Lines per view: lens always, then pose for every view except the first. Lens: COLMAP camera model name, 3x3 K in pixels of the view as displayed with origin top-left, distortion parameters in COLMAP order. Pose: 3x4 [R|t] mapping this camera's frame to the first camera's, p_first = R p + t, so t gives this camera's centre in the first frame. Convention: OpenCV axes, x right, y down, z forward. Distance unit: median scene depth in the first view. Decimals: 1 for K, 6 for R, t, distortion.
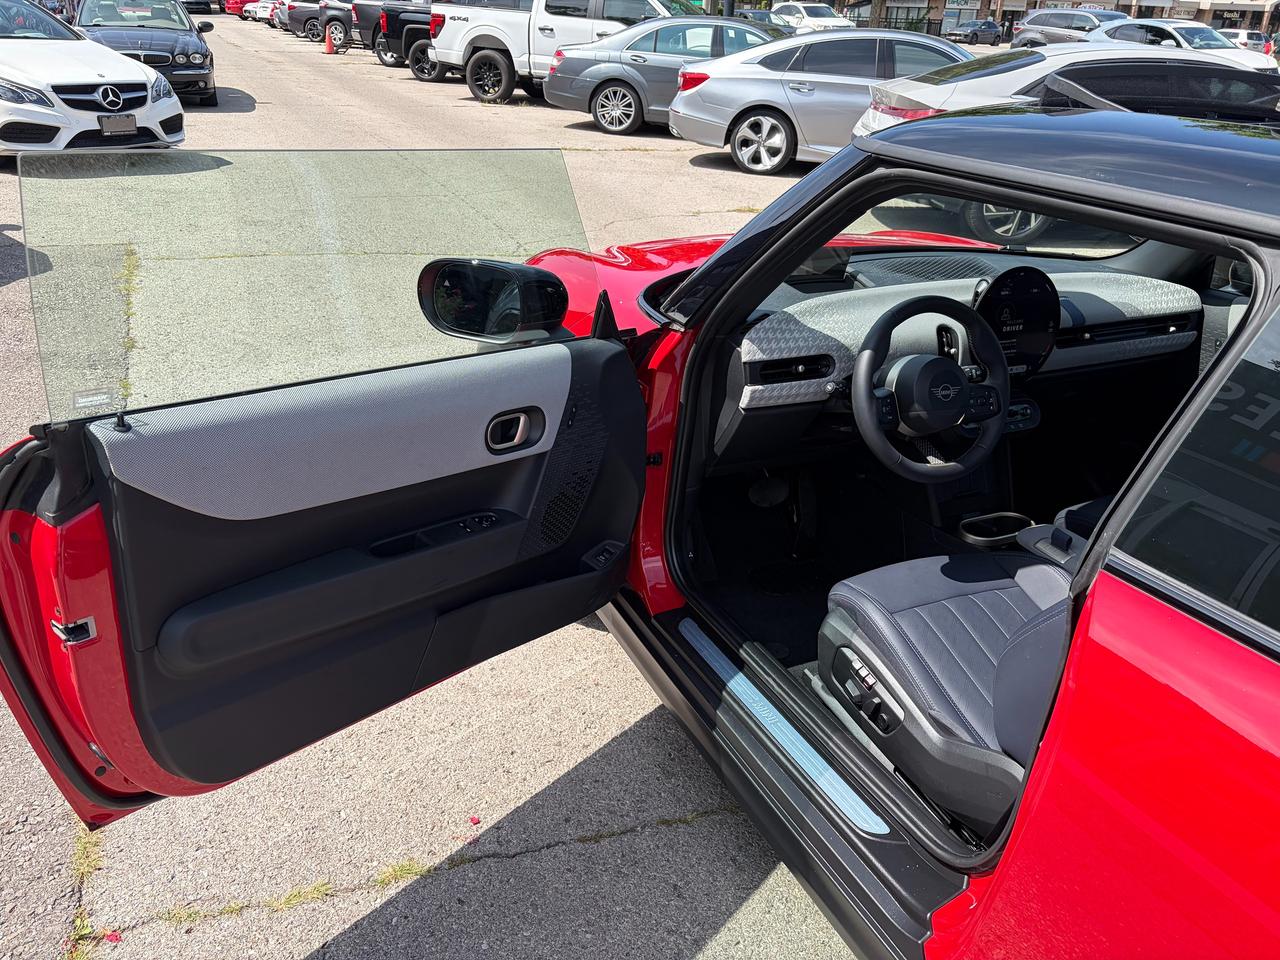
lens RADIAL K [[970.2, 0, 633.0], [0, 970.2, 496.4], [0, 0, 1]] dist [0.027562, -0.033801]
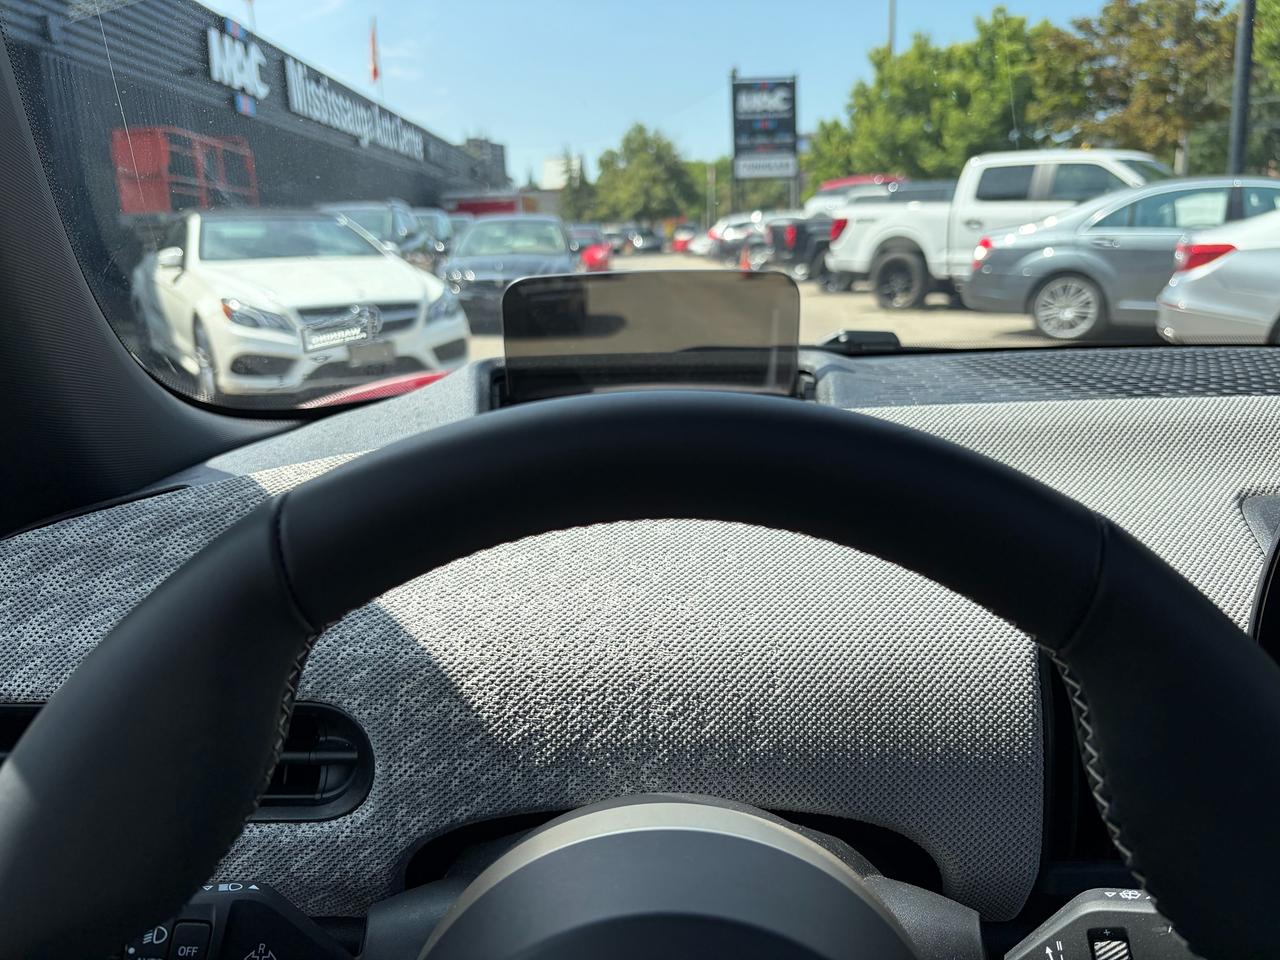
lens RADIAL K [[970.2, 0, 638.2], [0, 970.2, 470.6], [0, 0, 1]] dist [0.027562, -0.033801]
pose [[0.910680, 0.020010, -0.412628, -0.037336], [-0.115119, 0.971553, -0.206958, -0.566296], [0.396749, 0.235974, 0.887077, 1.544041]]
